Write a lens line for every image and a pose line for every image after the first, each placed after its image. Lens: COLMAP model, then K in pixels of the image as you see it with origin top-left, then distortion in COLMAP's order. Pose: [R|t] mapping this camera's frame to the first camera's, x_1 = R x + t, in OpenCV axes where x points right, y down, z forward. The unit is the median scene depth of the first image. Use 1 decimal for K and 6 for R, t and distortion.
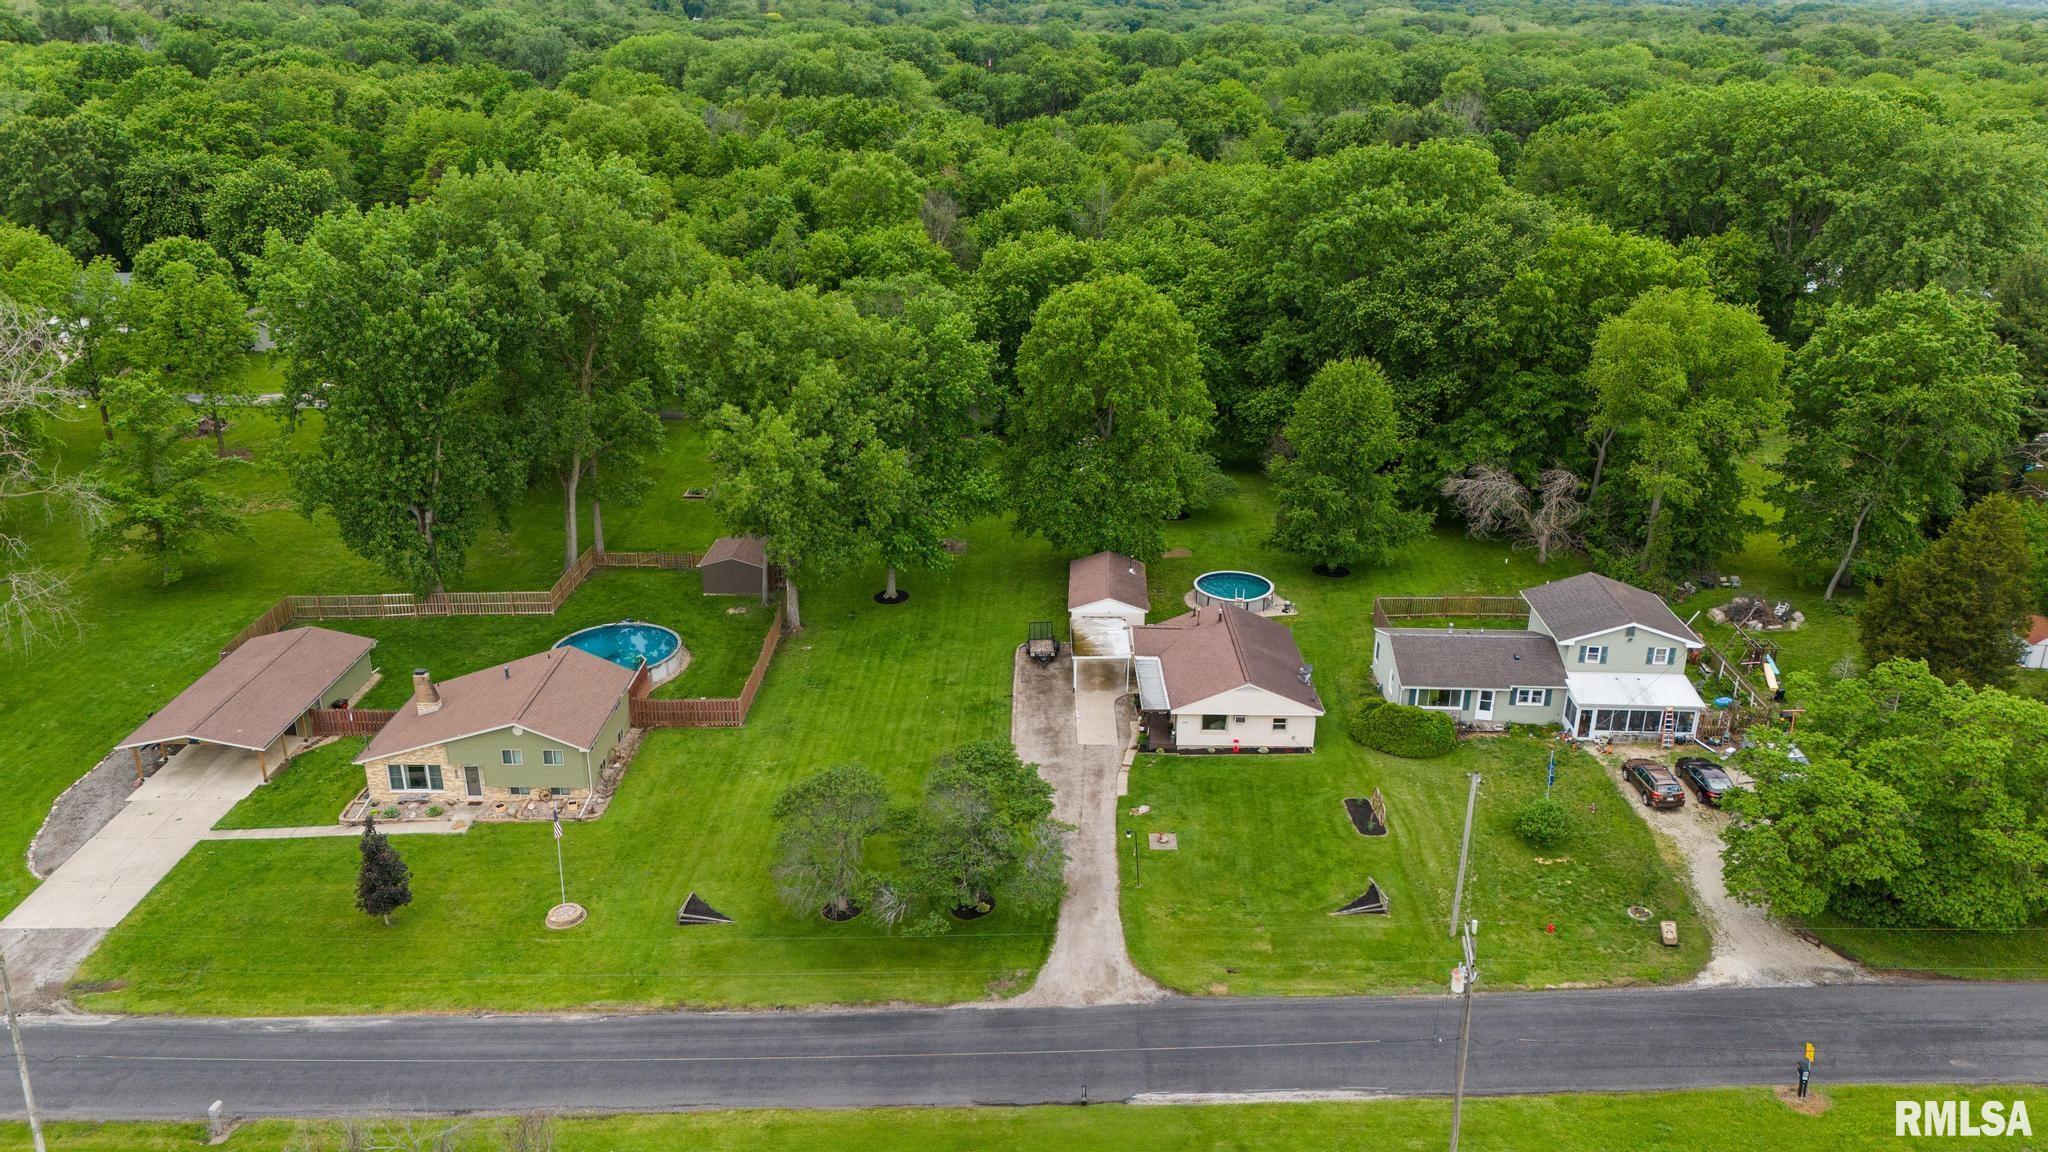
lens RADIAL K [[1492.5, 0, 1024.0], [0, 1492.5, 576.0], [0, 0, 1]] dist [0.120471, -0.183535]
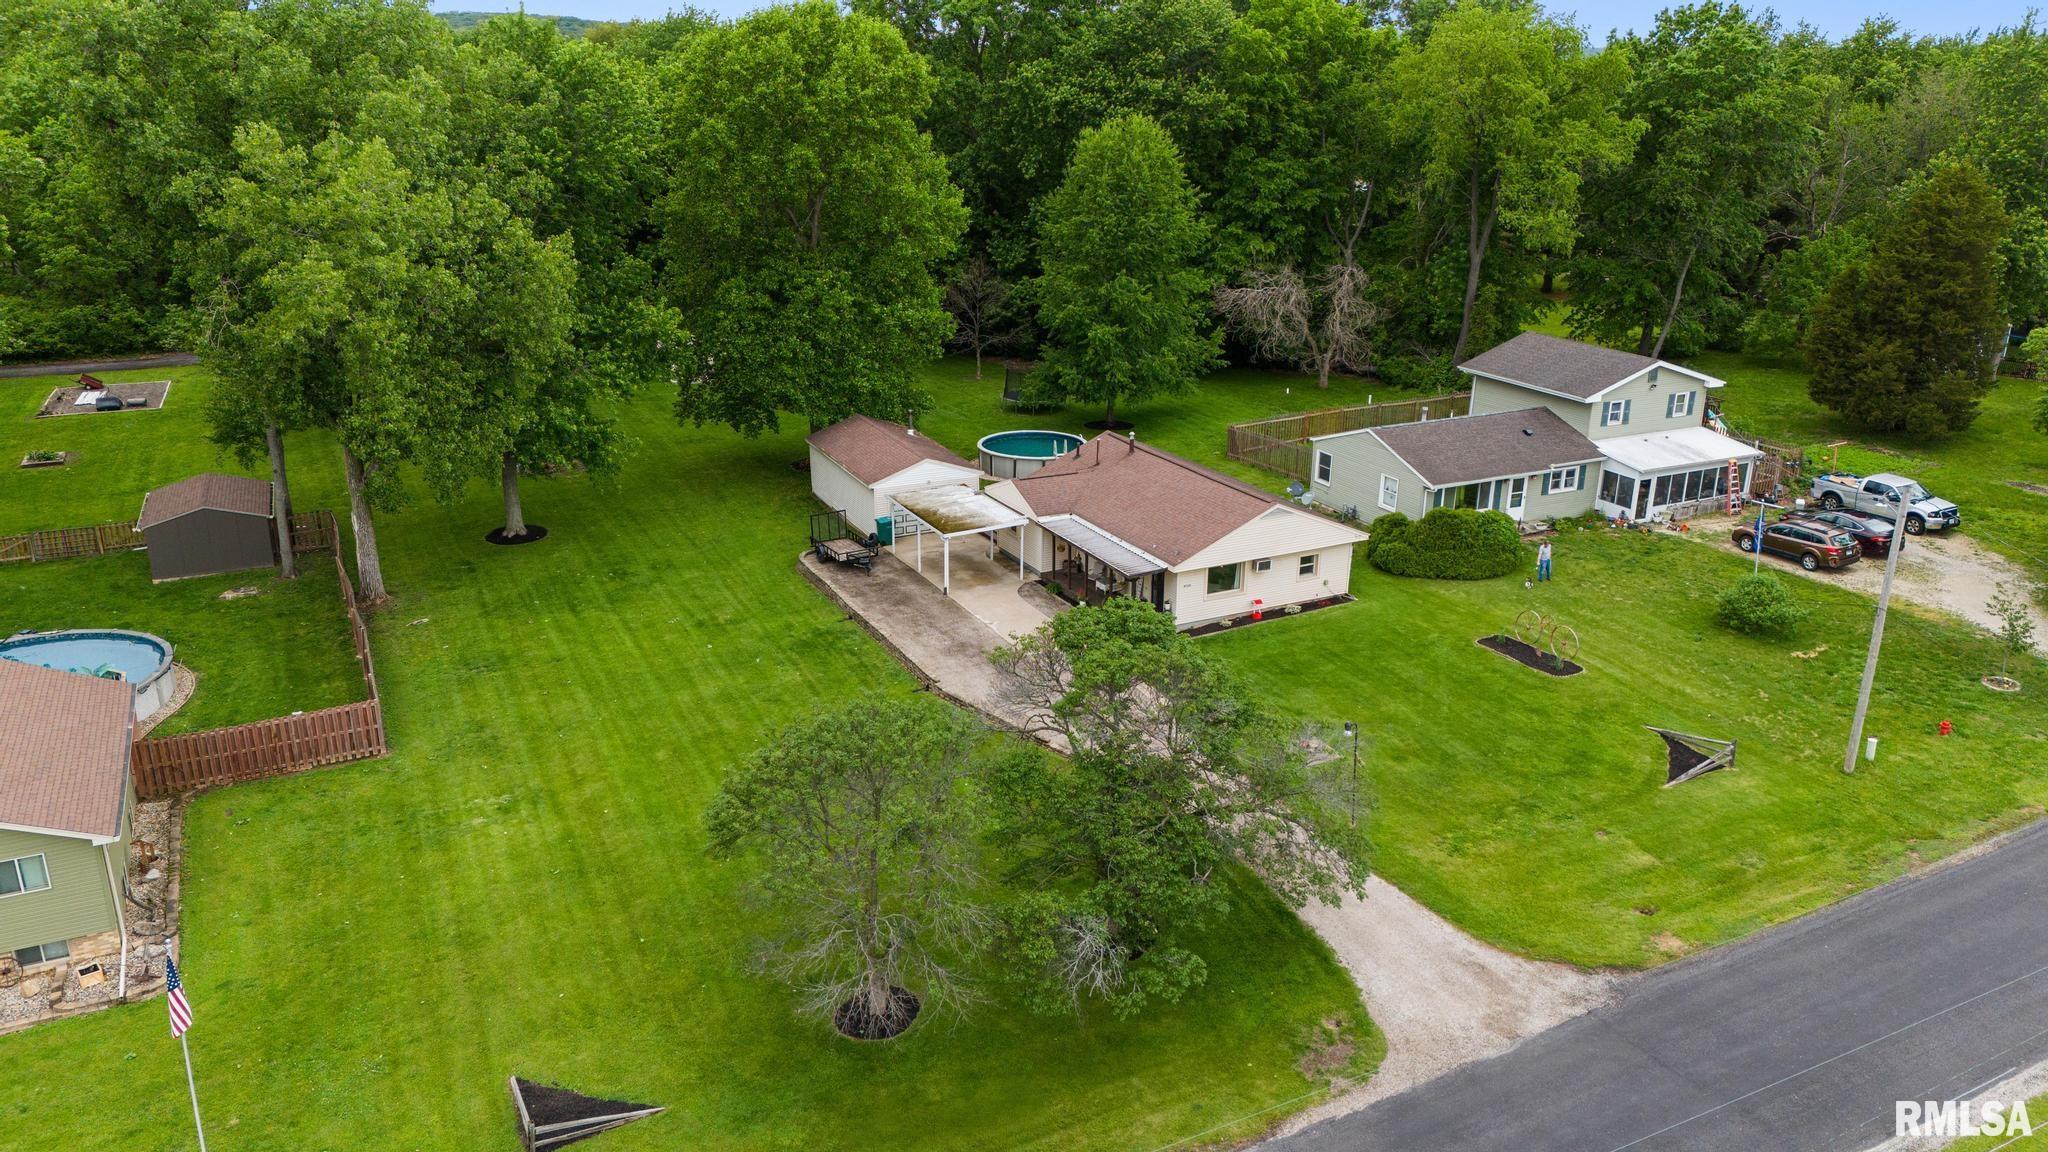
lens RADIAL K [[1492.5, 0, 1024.0], [0, 1492.5, 576.0], [0, 0, 1]] dist [0.120471, -0.183535]
pose [[0.885799, -0.154574, 0.437570, -0.225680], [0.169660, 0.985492, 0.004677, 0.079338], [-0.431944, 0.070095, 0.899172, 0.465658]]
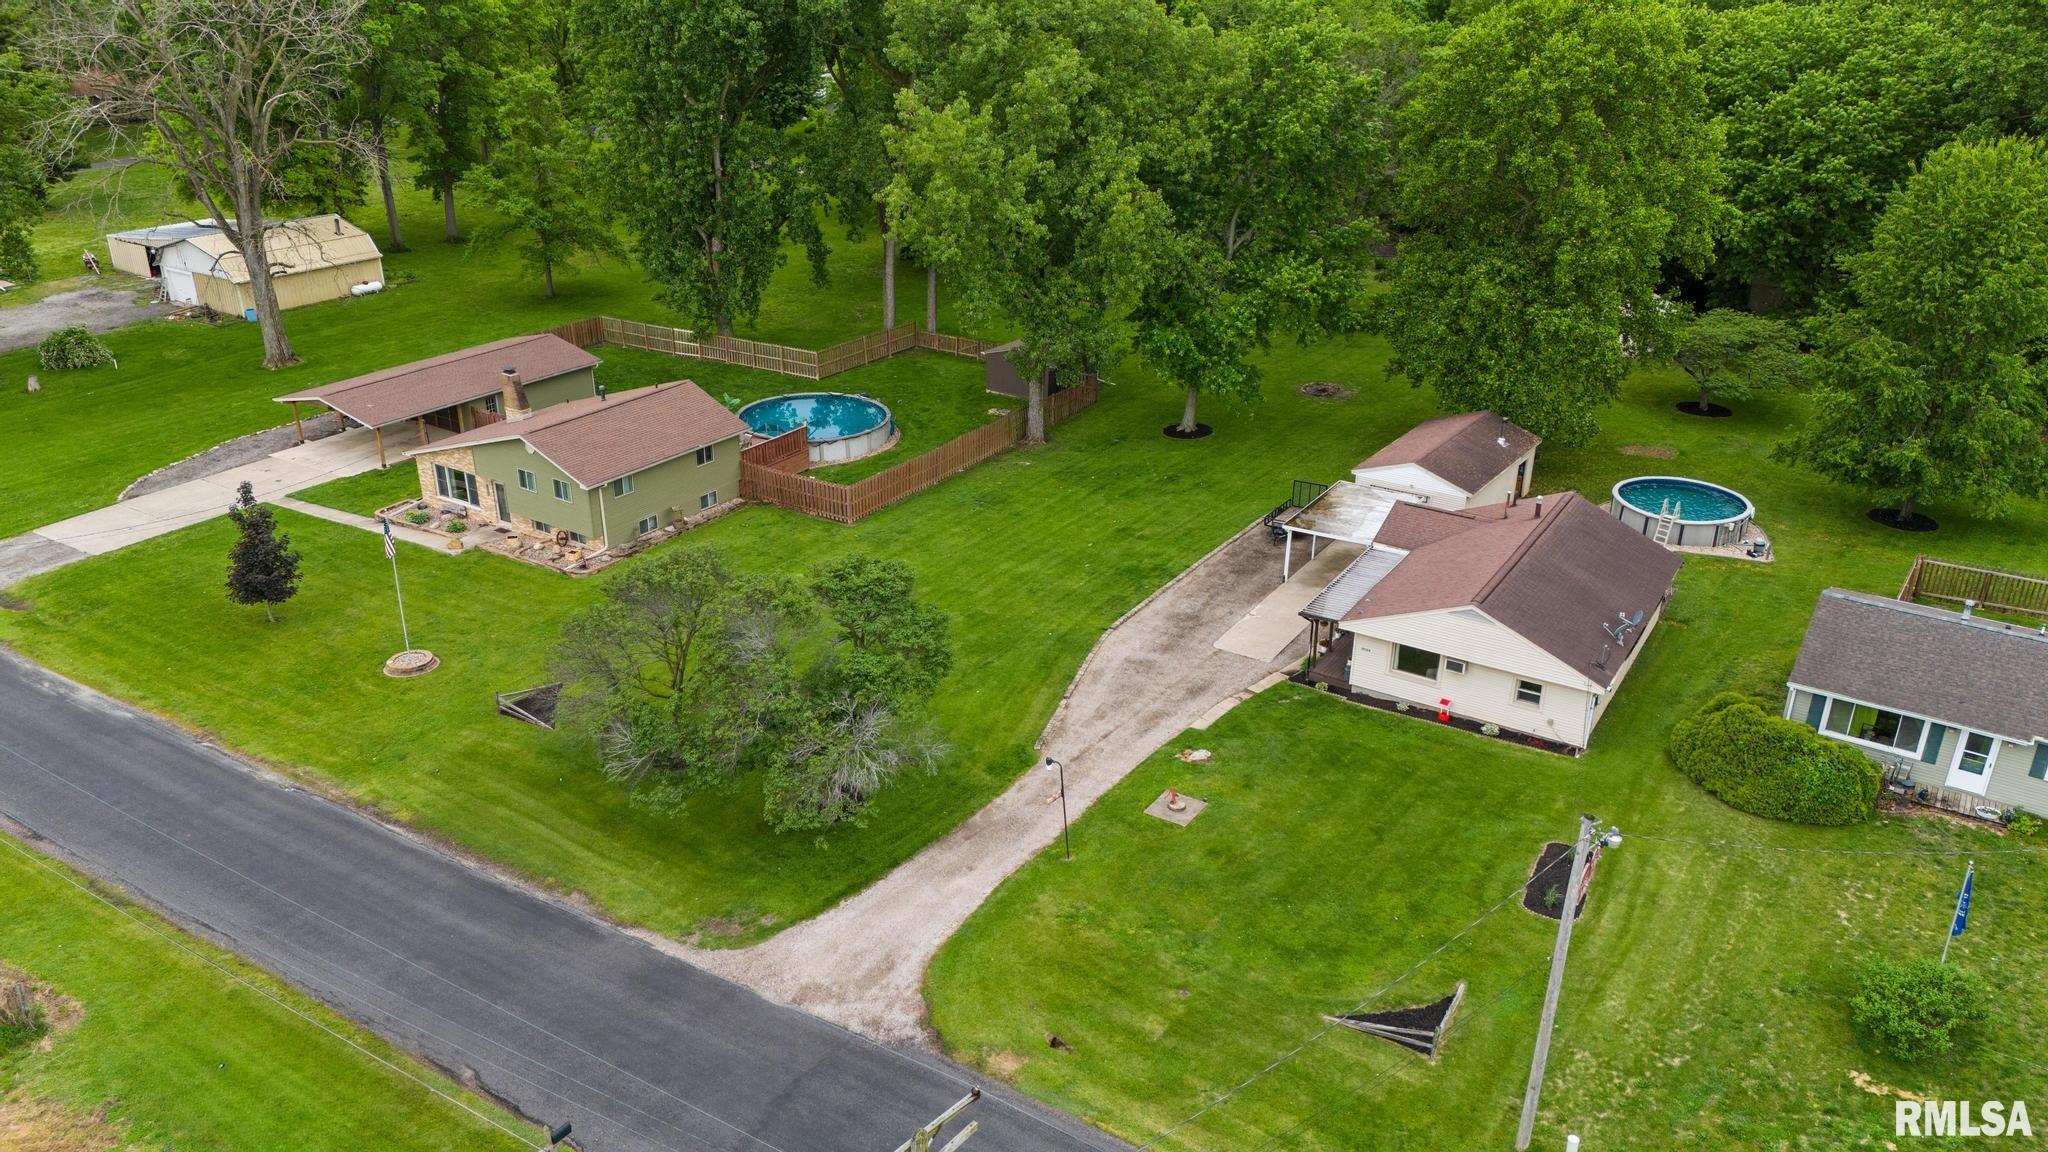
lens RADIAL K [[1492.5, 0, 1024.0], [0, 1492.5, 576.0], [0, 0, 1]] dist [0.120471, -0.183535]
pose [[0.844840, 0.215964, -0.489495, 0.278176], [-0.197663, 0.976173, 0.089531, 0.042858], [0.497167, 0.021115, 0.867398, 0.413294]]
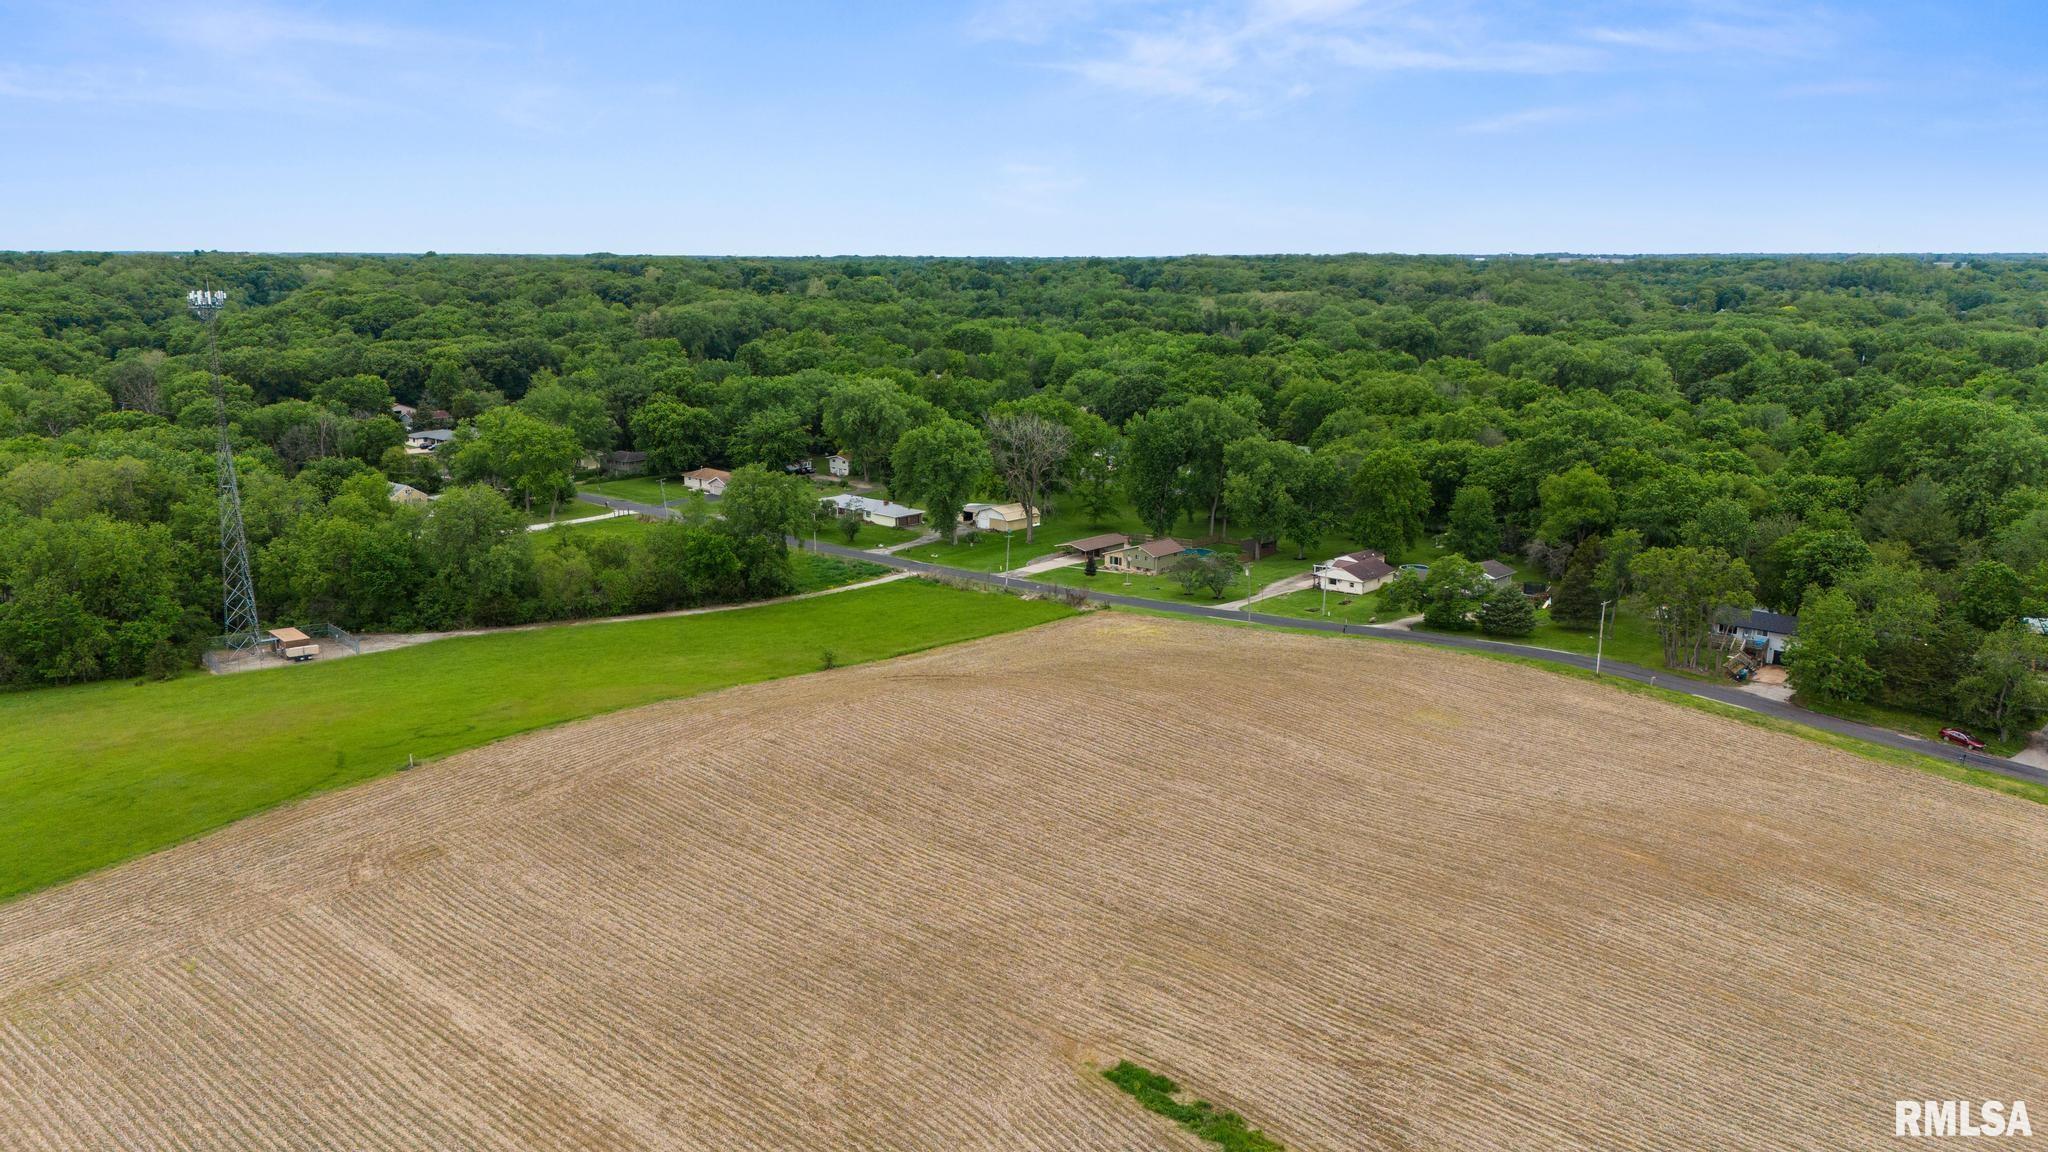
lens RADIAL K [[1492.5, 0, 1024.0], [0, 1492.5, 576.0], [0, 0, 1]] dist [0.120471, -0.183535]
pose [[0.756771, 0.129984, -0.640626, 1.591542], [-0.236366, 0.968131, -0.082784, 0.484204], [0.609450, 0.214070, 0.763377, -1.689293]]
